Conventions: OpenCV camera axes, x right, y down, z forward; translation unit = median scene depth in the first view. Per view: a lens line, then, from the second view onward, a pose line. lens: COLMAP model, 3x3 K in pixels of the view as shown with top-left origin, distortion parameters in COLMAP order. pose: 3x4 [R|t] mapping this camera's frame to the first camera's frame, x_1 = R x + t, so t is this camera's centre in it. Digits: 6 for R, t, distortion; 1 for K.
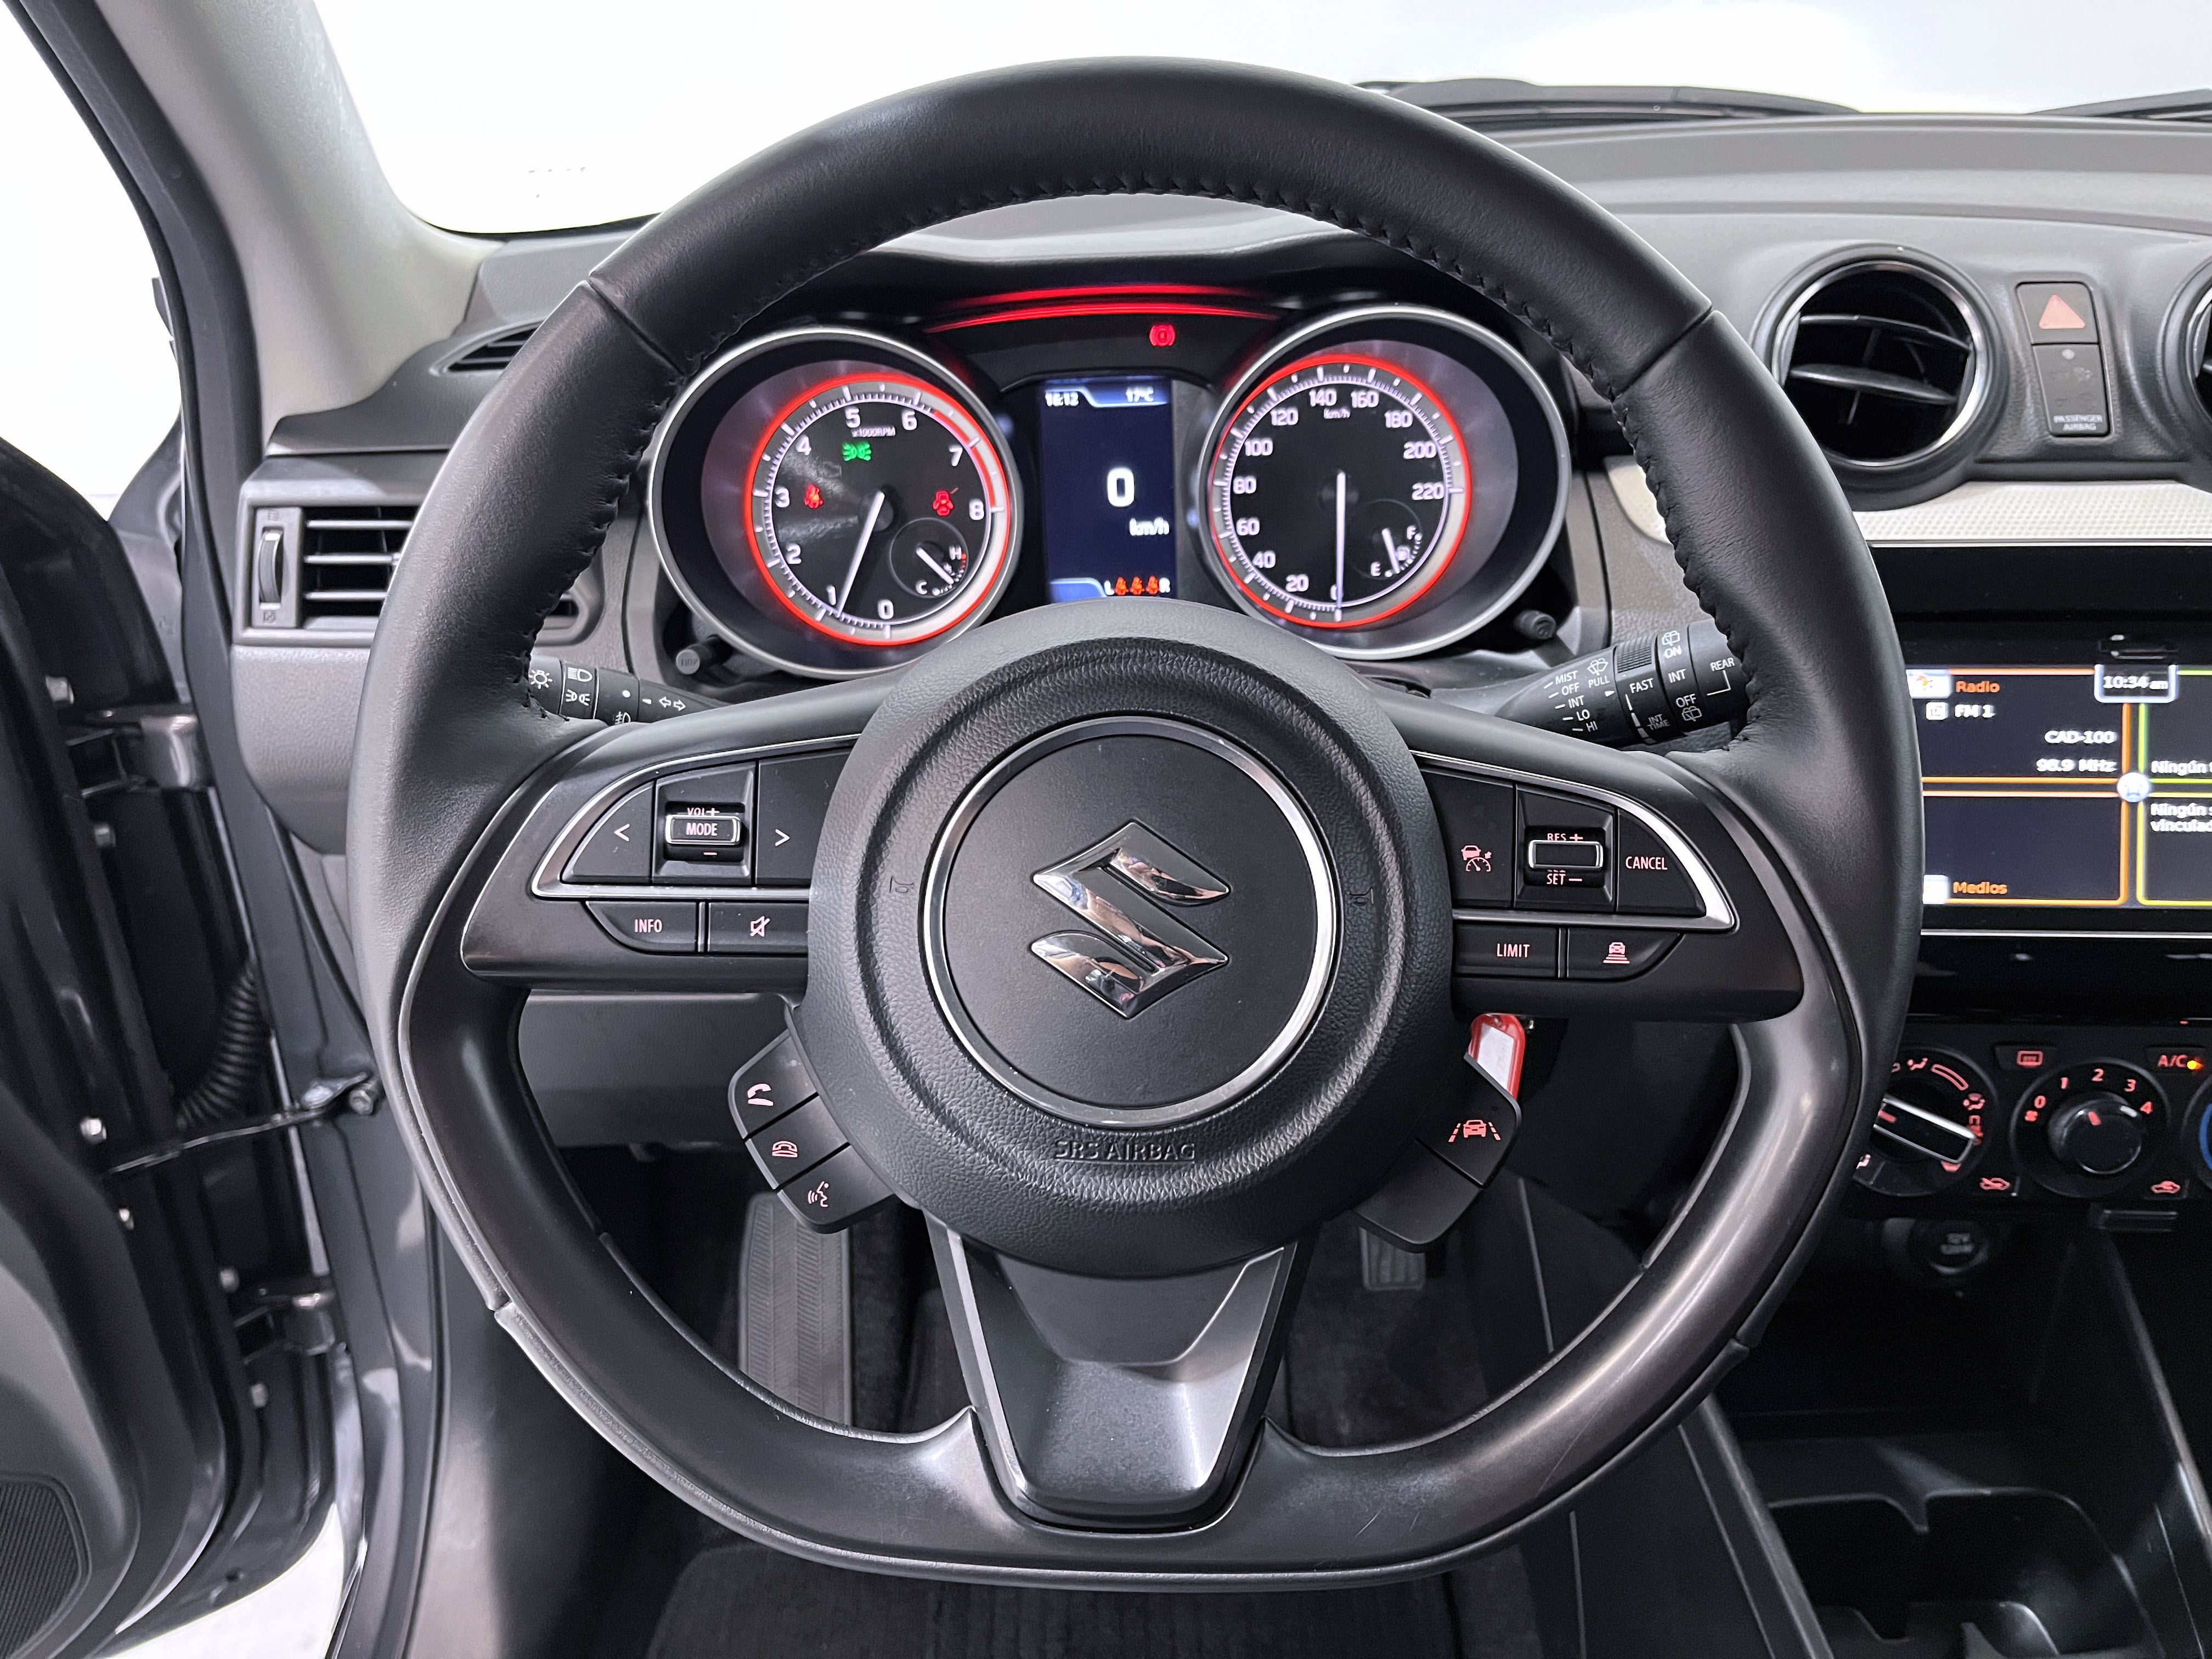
lens RADIAL K [[1778.8, 0, 1122.6], [0, 1778.8, 876.7], [0, 0, 1]] dist [0.059432, 0.014816]
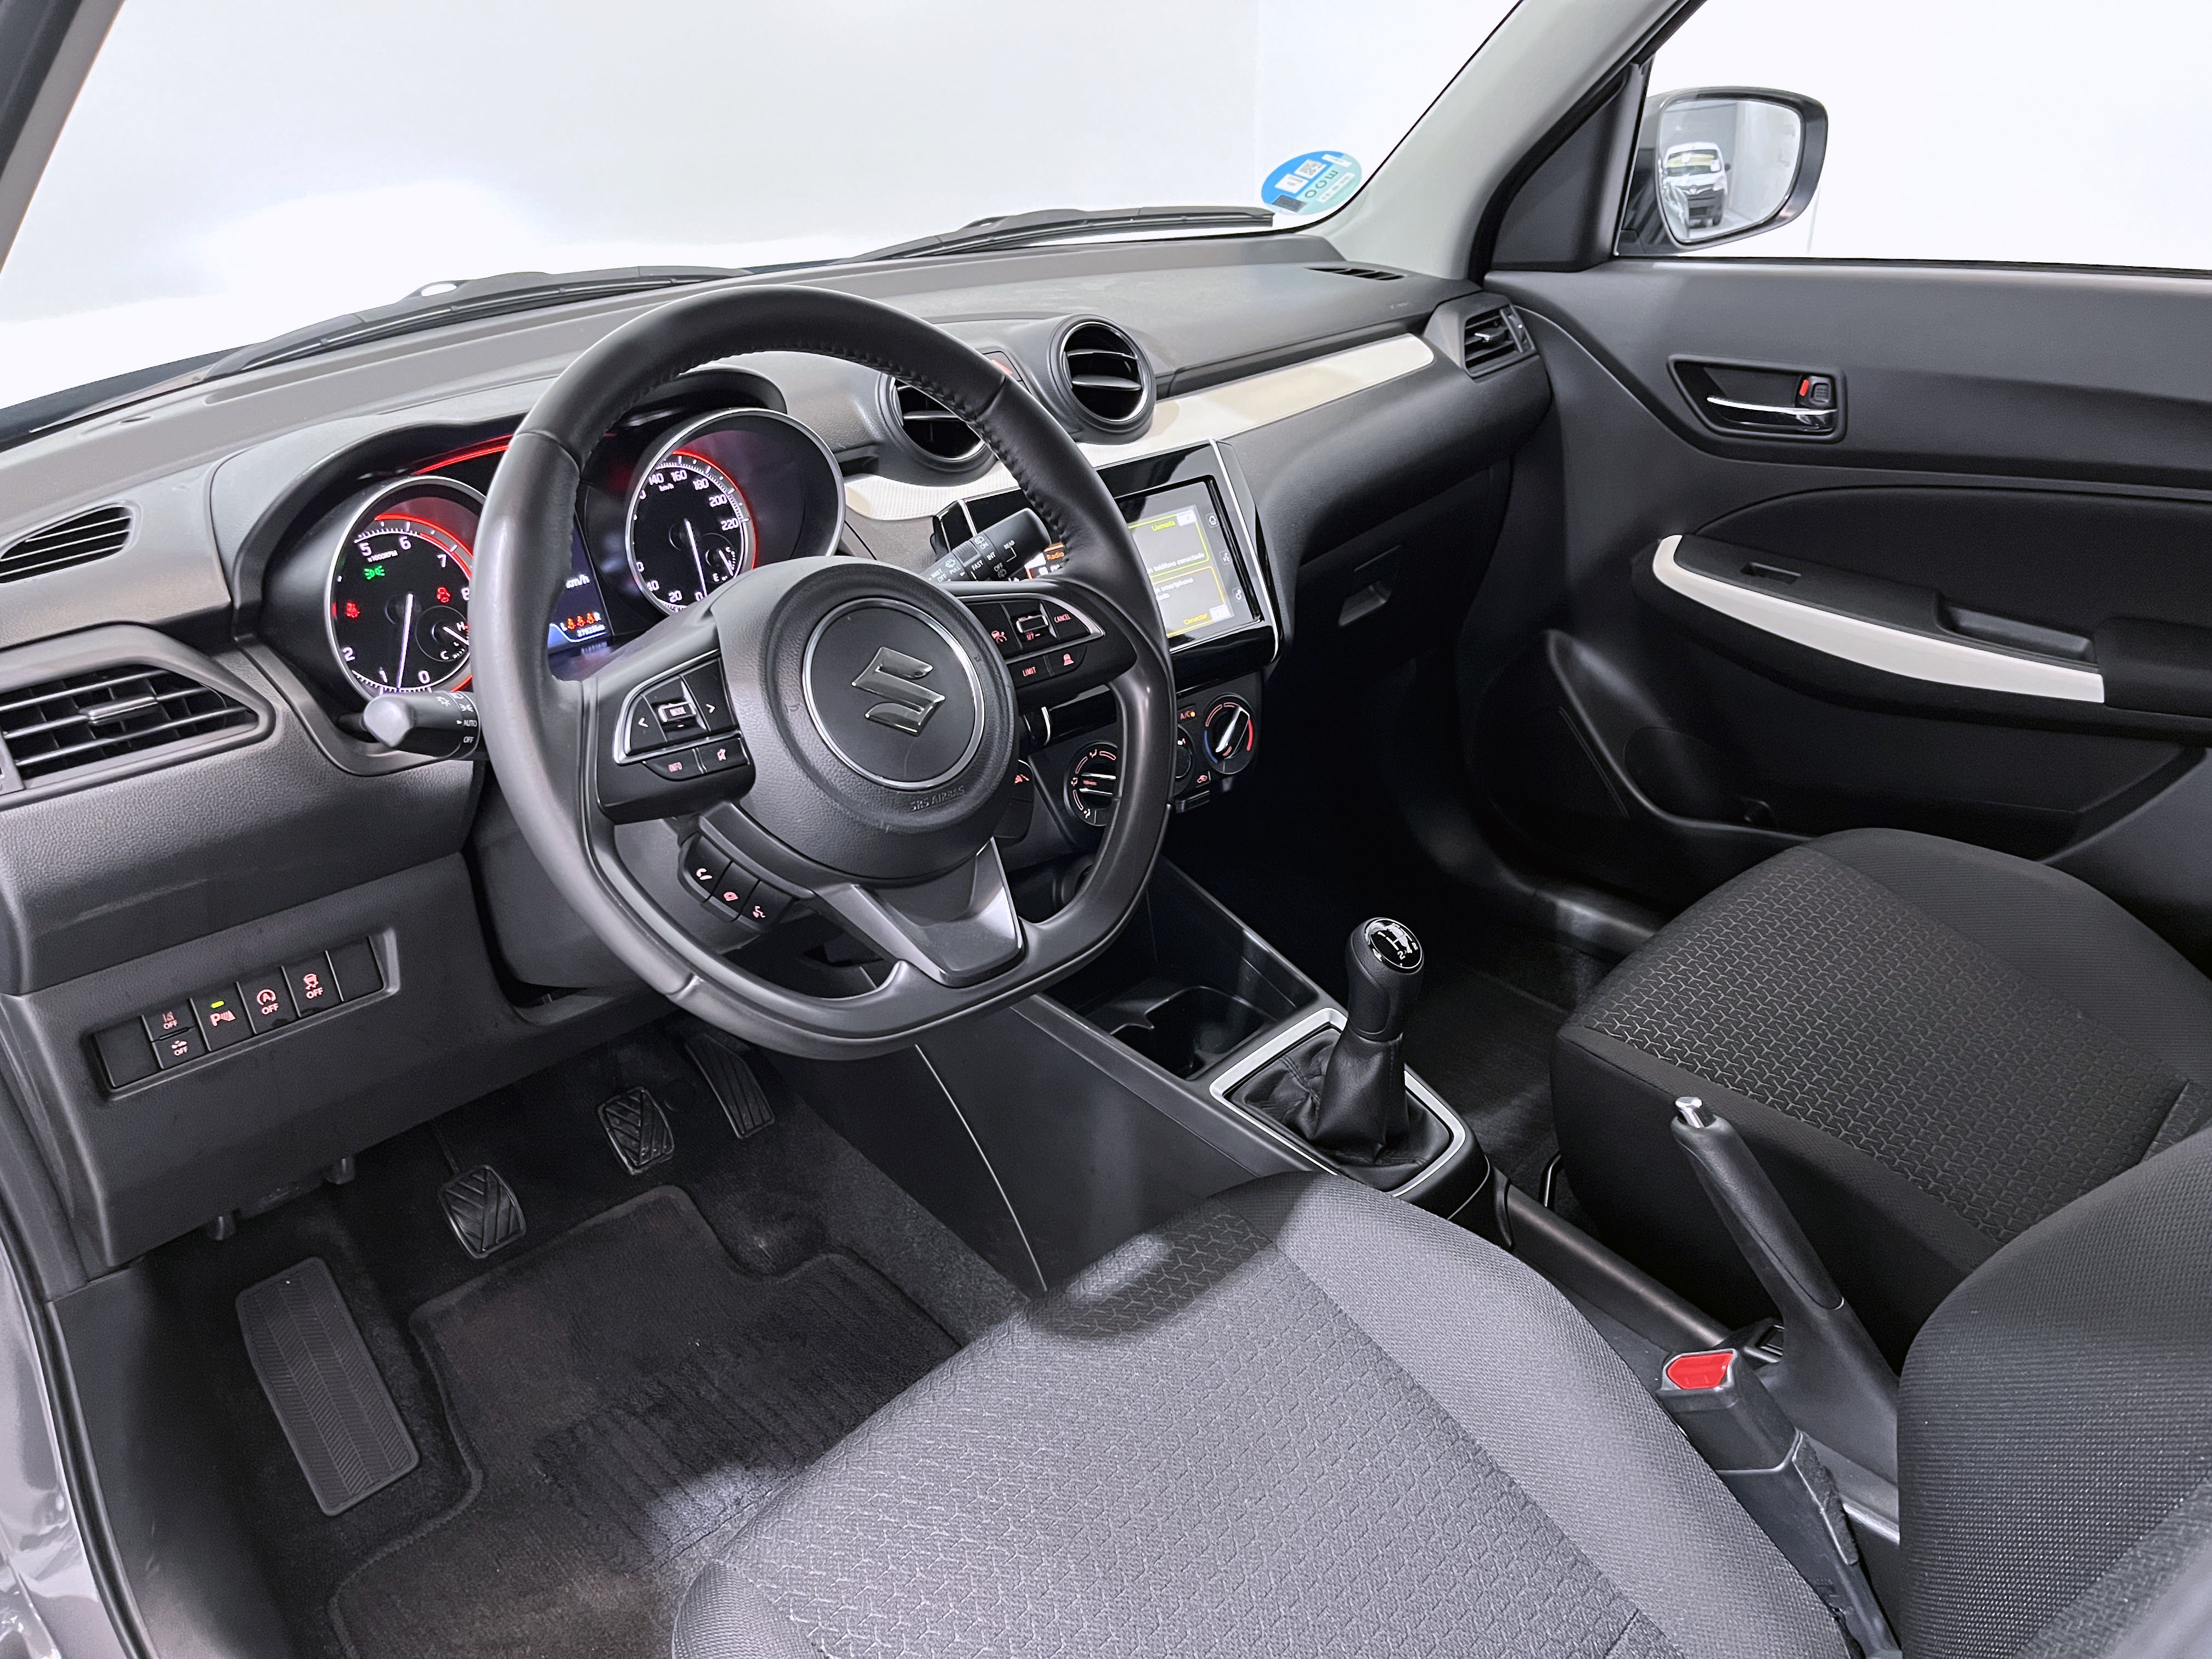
lens RADIAL K [[1778.8, 0, 1100.8], [0, 1778.8, 836.7], [0, 0, 1]] dist [0.059432, 0.014816]
pose [[0.730651, -0.299968, 0.613325, -0.660439], [0.357516, 0.933405, 0.030608, 0.117599], [-0.581663, 0.196910, 0.789237, -0.408694]]
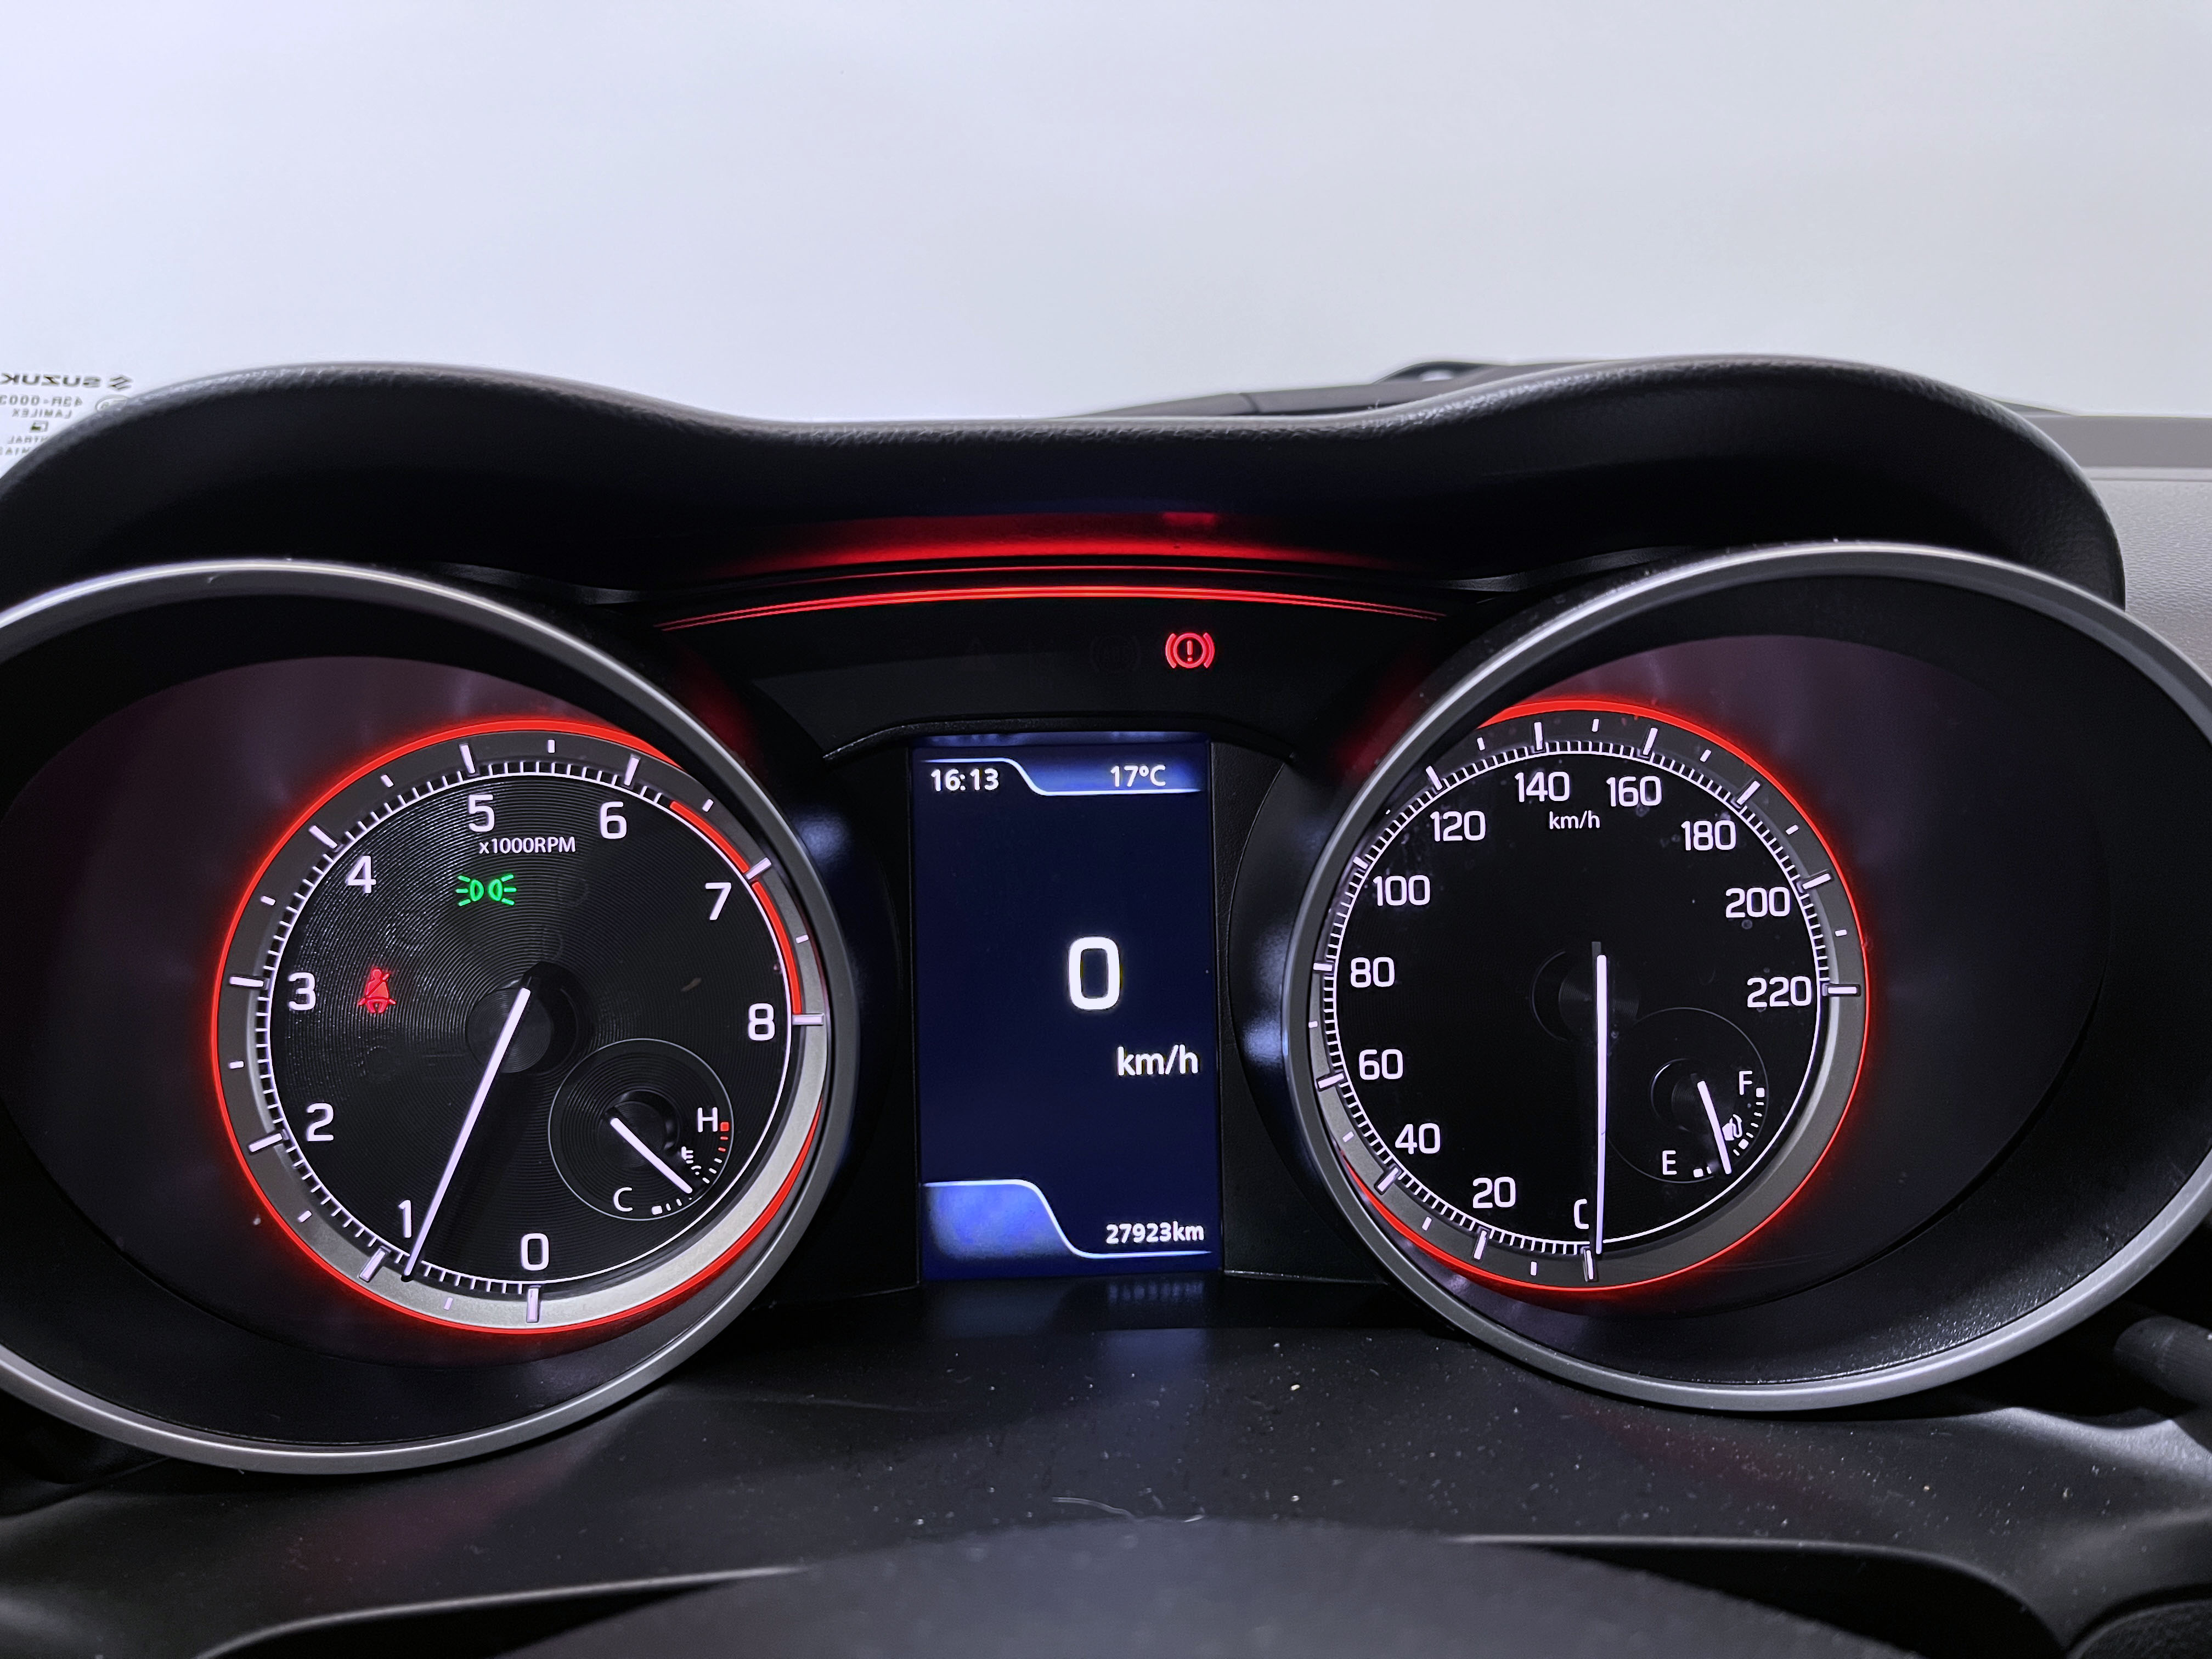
lens RADIAL K [[1778.8, 0, 1103.5], [0, 1778.8, 836.3], [0, 0, 1]] dist [0.059432, 0.014816]
pose [[0.999097, 0.015091, 0.039729, -0.016605], [-0.005052, 0.970376, -0.241546, -0.145684], [-0.042198, 0.241127, 0.969576, 0.568352]]
